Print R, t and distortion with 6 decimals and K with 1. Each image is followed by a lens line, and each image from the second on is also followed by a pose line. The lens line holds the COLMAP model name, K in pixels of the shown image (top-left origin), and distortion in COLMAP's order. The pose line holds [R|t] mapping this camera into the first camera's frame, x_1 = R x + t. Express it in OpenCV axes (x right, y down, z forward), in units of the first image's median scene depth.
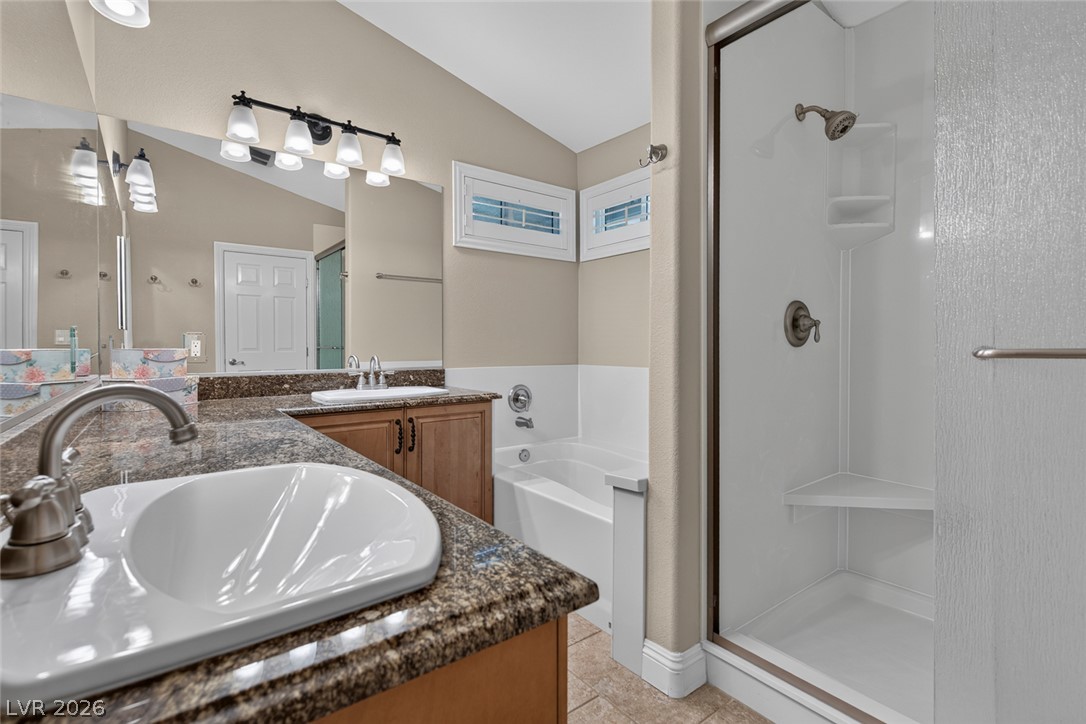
lens RADIAL K [[496.8, 0, 543.5], [0, 496.8, 352.1], [0, 0, 1]] dist [0.001566, -0.000489]
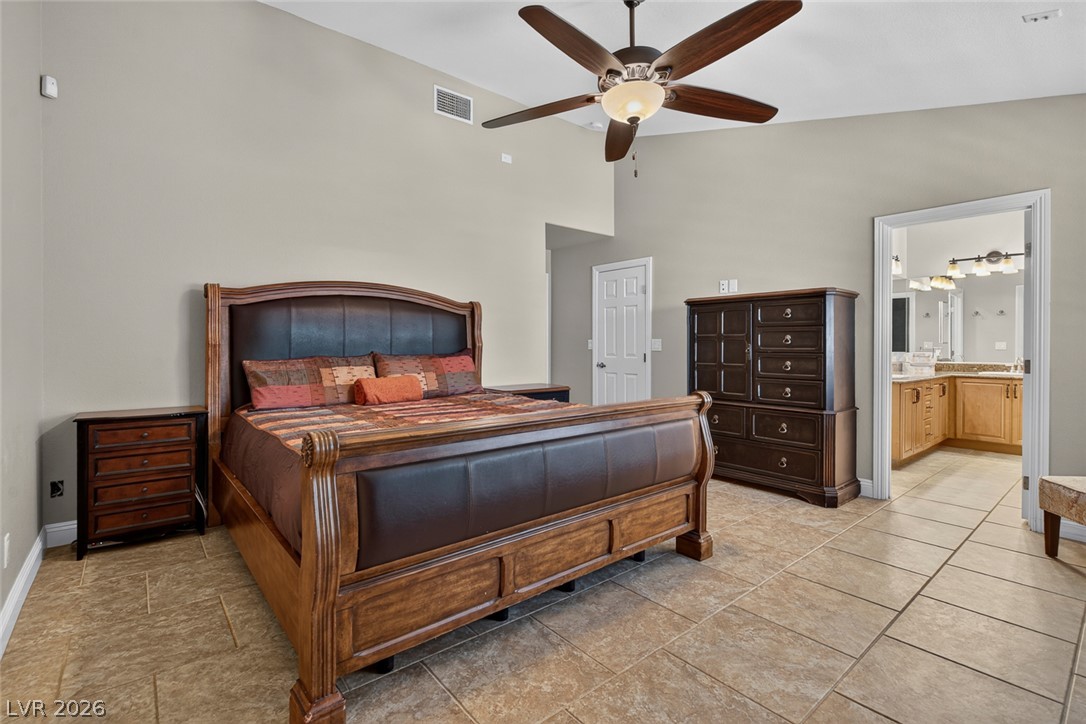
lens RADIAL K [[496.8, 0, 539.6], [0, 496.8, 350.7], [0, 0, 1]] dist [0.001566, -0.000489]
pose [[0.031107, 0.012064, -0.999443, 1.851115], [-0.013545, 0.999840, 0.011647, -0.019346], [0.999424, 0.013175, 0.031266, -1.212511]]
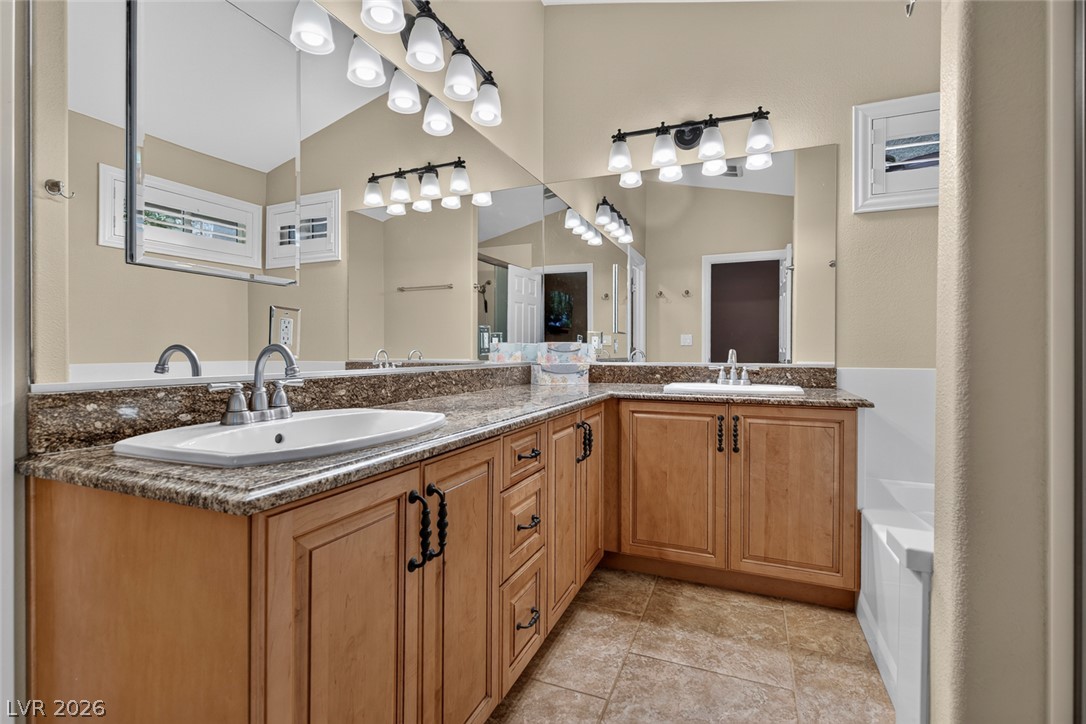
lens RADIAL K [[496.8, 0, 547.4], [0, 496.8, 356.8], [0, 0, 1]] dist [0.001566, -0.000489]
pose [[0.502849, 0.012214, -0.864288, 0.323865], [-0.014307, 0.999881, 0.005806, 0.021676], [0.864256, 0.009446, 0.502964, 0.221617]]
